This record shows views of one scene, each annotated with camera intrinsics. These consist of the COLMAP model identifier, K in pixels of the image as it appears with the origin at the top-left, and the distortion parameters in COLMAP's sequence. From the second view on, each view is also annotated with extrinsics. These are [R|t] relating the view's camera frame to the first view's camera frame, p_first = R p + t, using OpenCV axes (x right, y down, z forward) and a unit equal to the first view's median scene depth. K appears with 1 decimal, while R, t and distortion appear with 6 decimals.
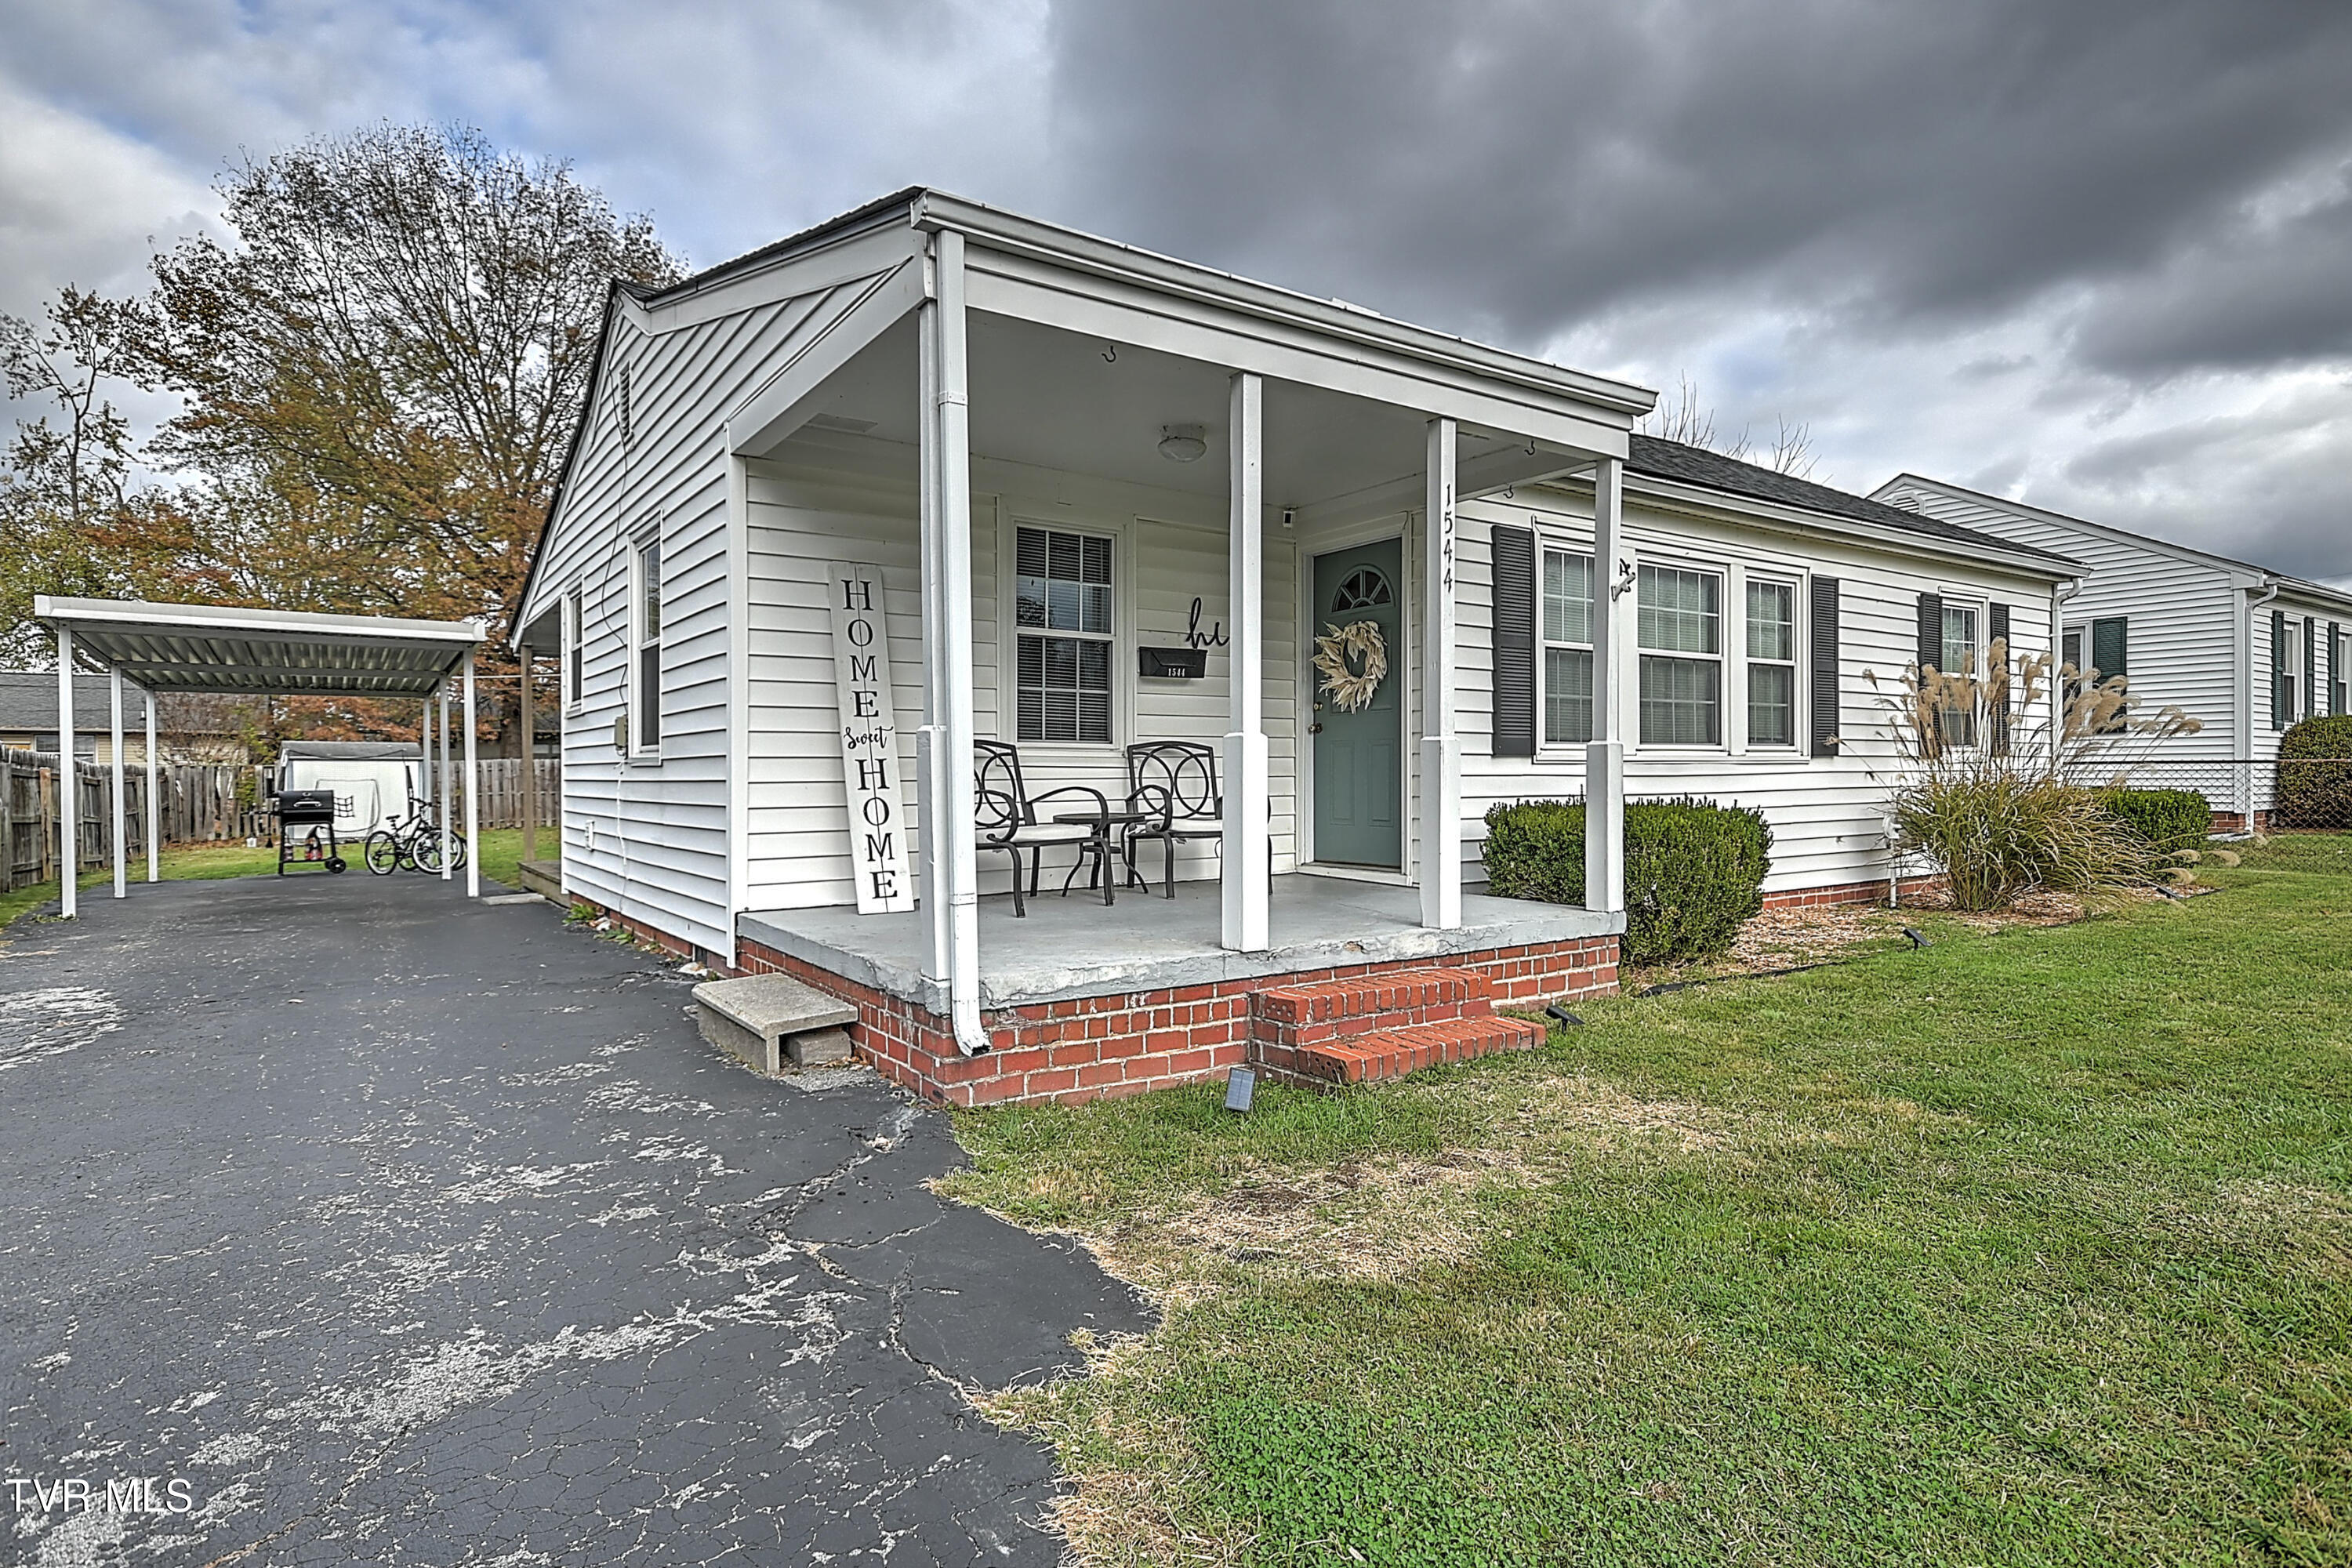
lens RADIAL K [[1237.8, 0, 1199.7], [0, 1237.8, 786.5], [0, 0, 1]] dist [0.023257, -0.001068]
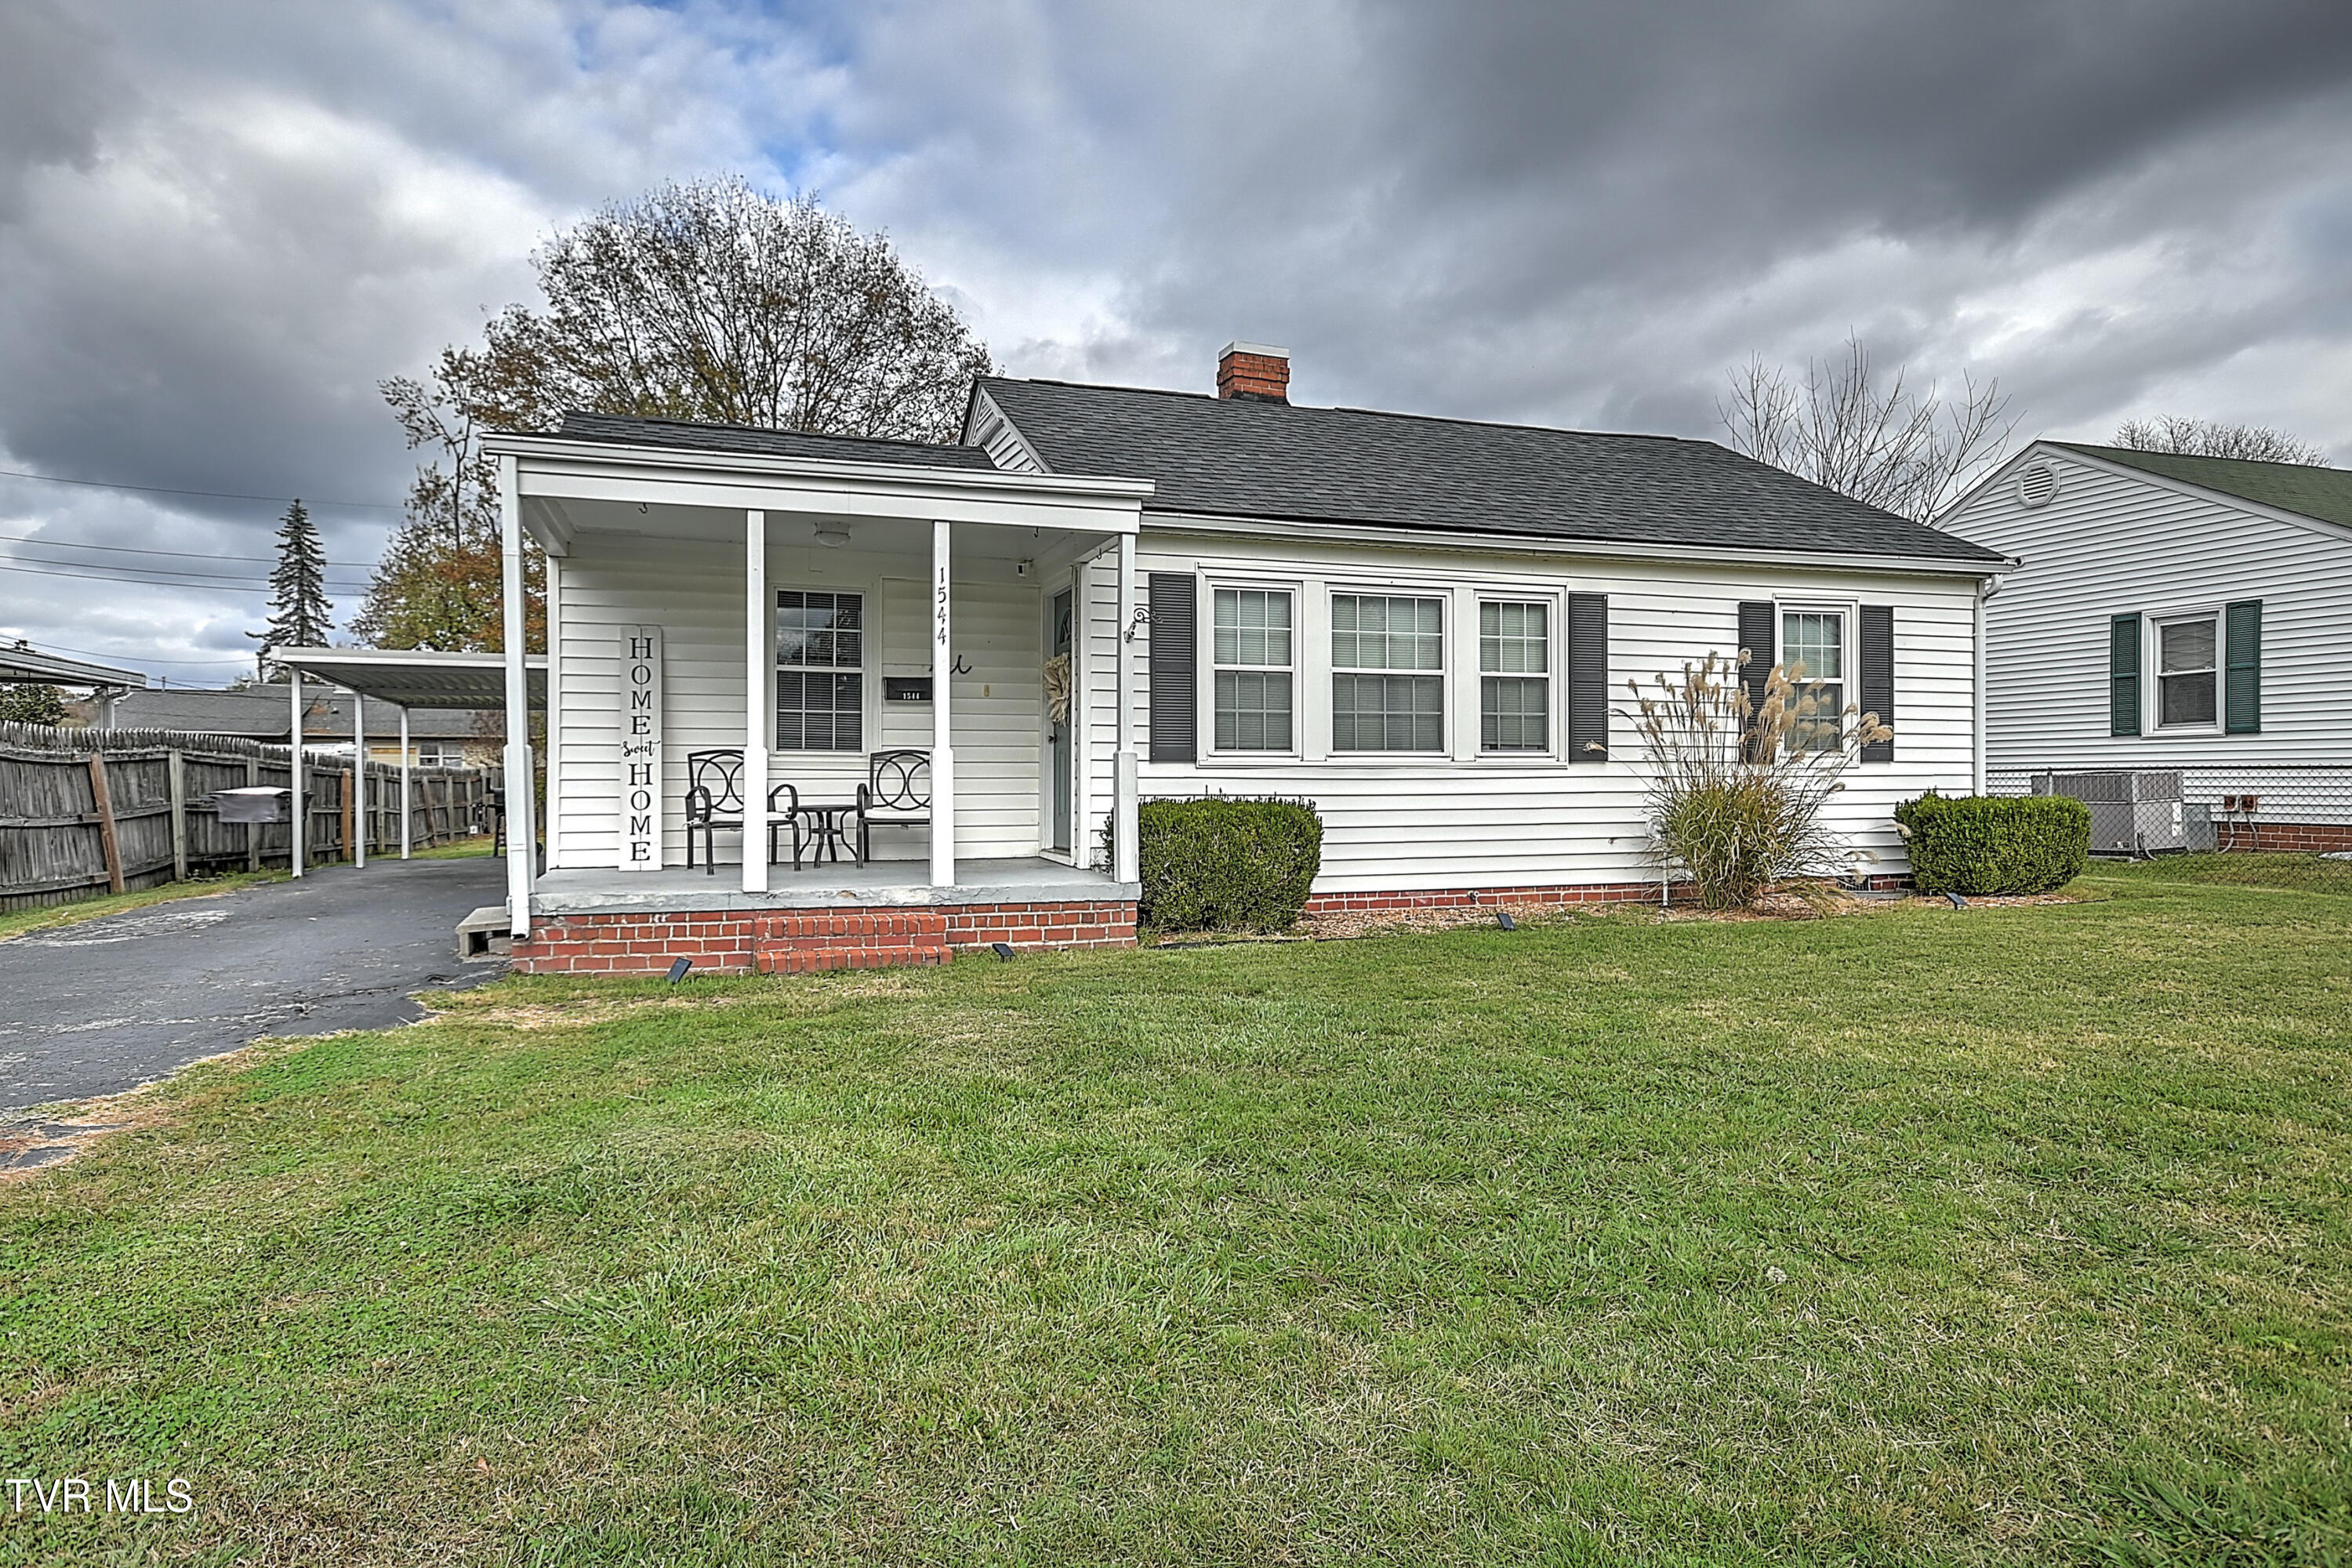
lens RADIAL K [[1425.4, 0, 1214.8], [0, 1425.4, 800.6], [0, 0, 1]] dist [0.003045, 0.009161]
pose [[0.963260, 0.007736, -0.268459, 0.603533], [-0.006250, 0.999960, 0.006391, 0.003958], [0.268498, -0.004478, 0.963270, -0.299690]]
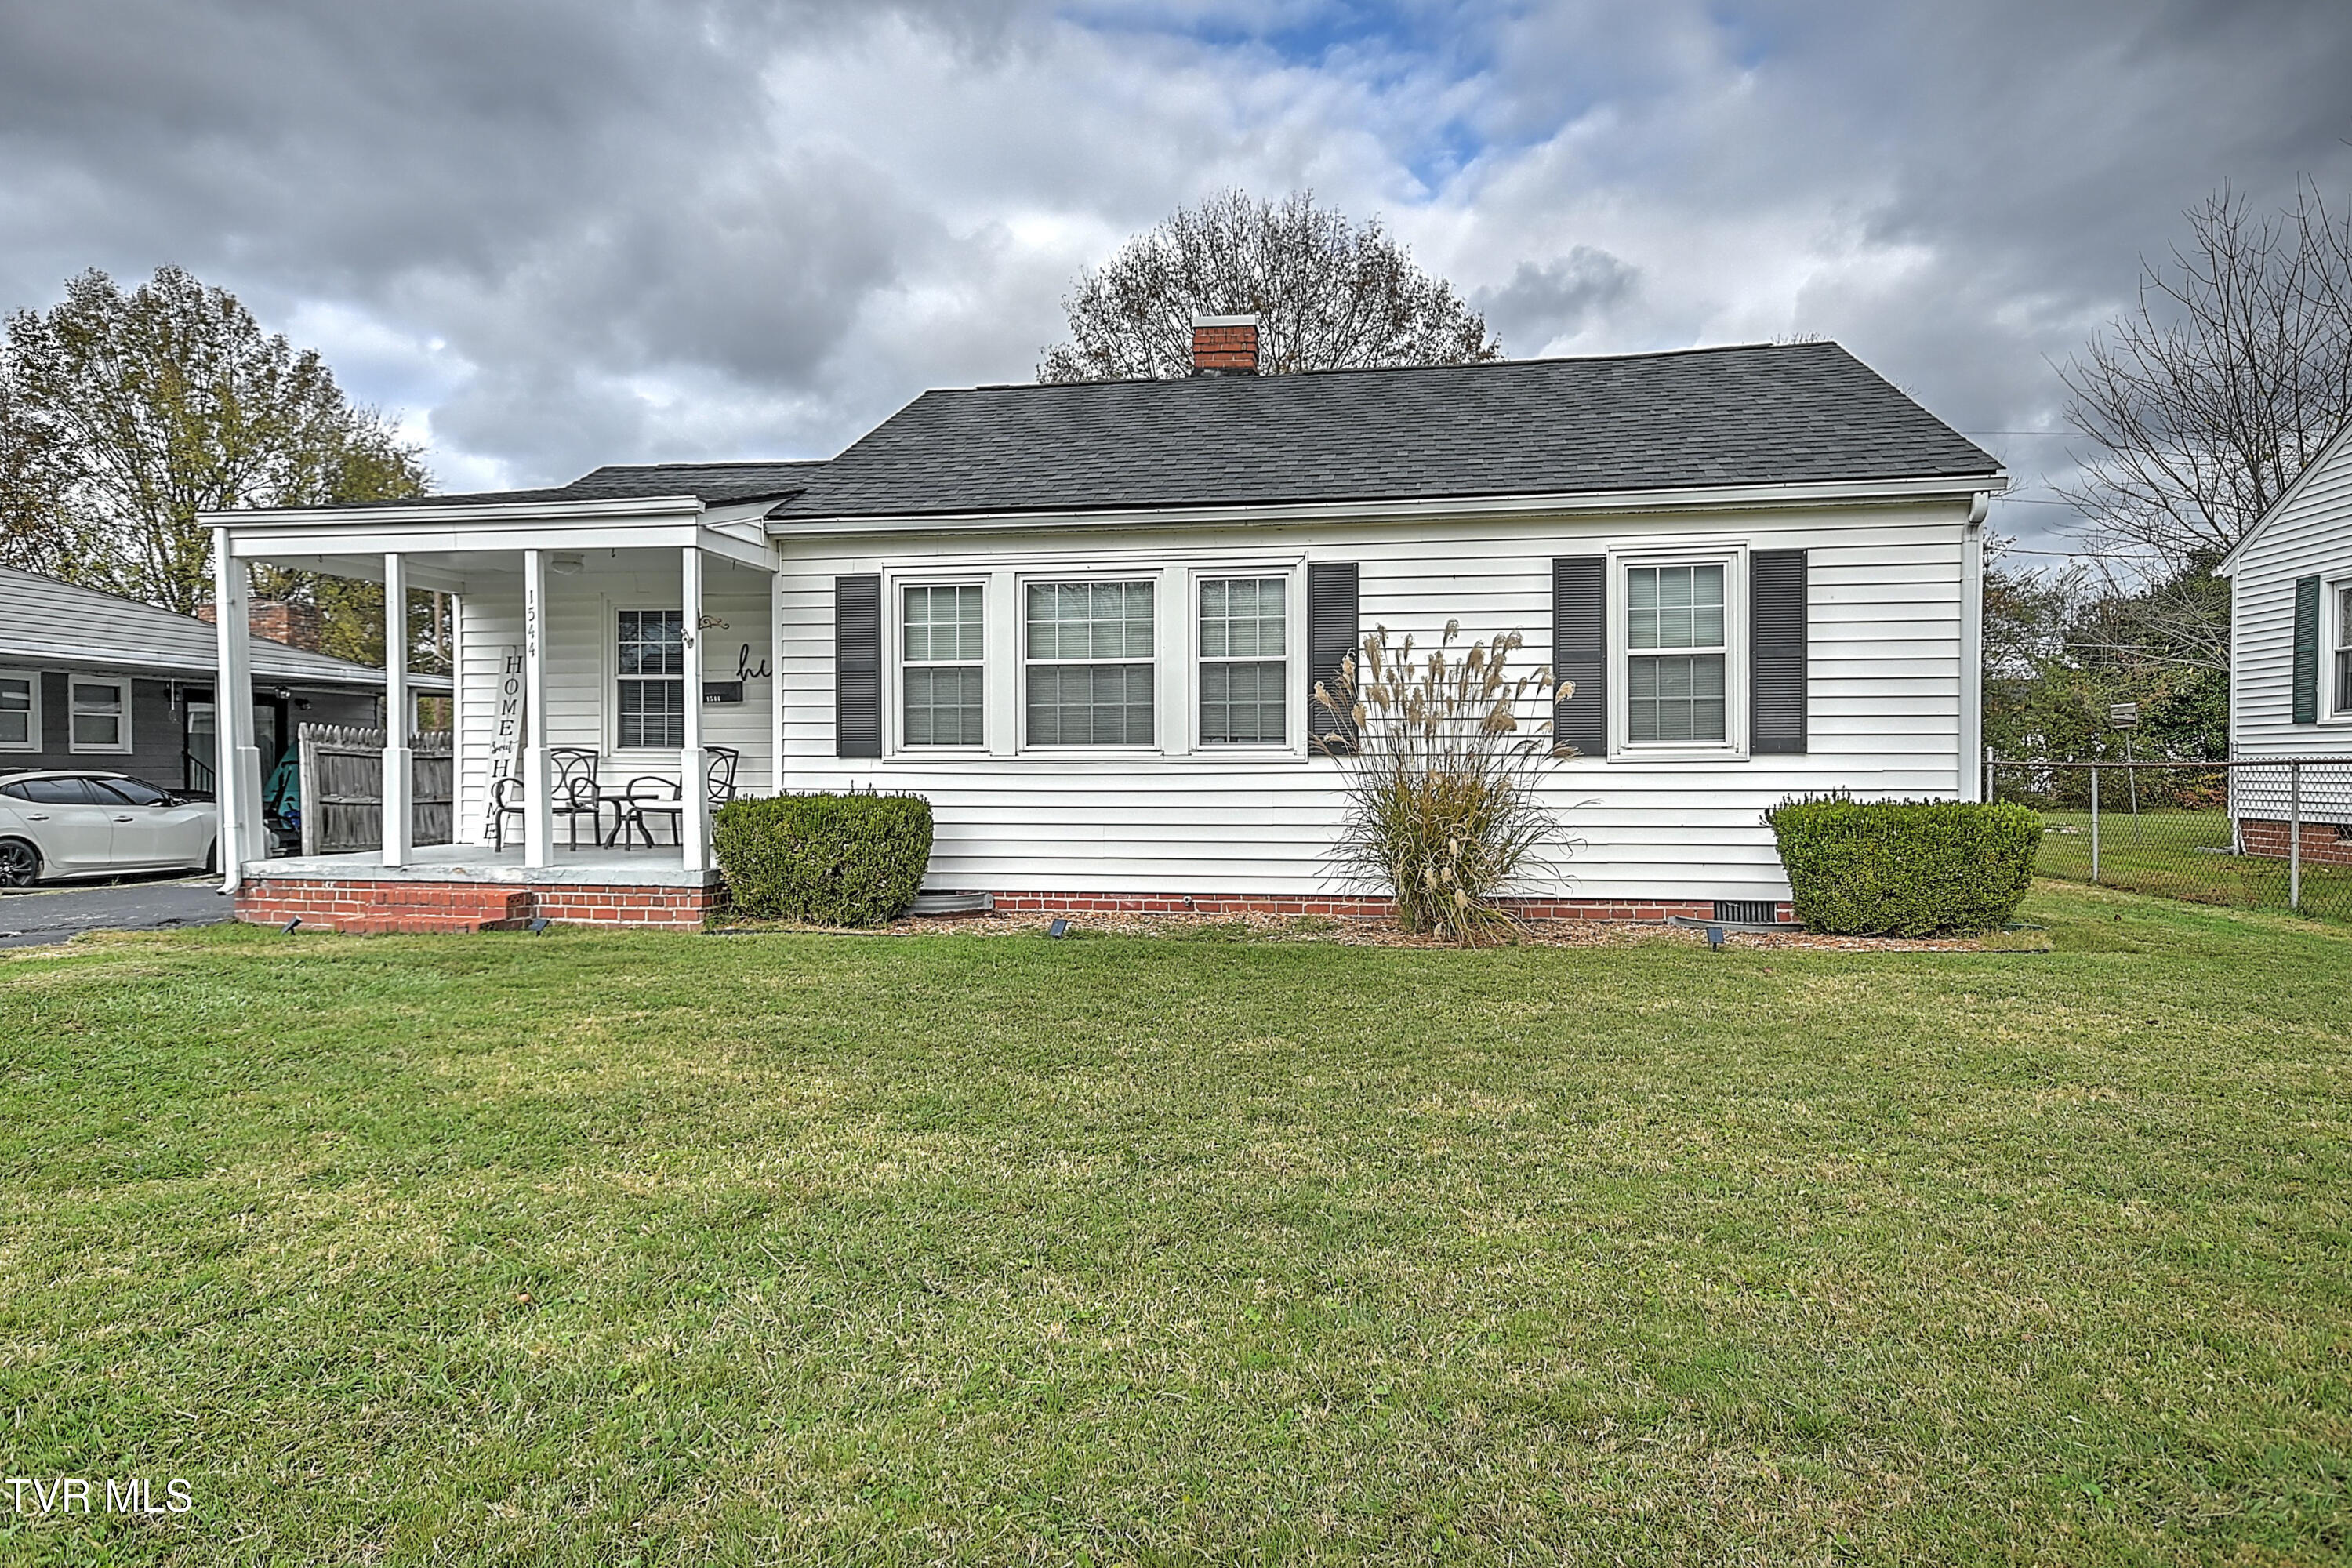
lens RADIAL K [[1425.4, 0, 1172.2], [0, 1425.4, 773.2], [0, 0, 1]] dist [0.003045, 0.009161]
pose [[0.704797, 0.006058, -0.709383, 1.357190], [-0.011787, 0.999925, -0.003173, -0.006565], [0.709311, 0.010598, 0.704816, 0.189087]]
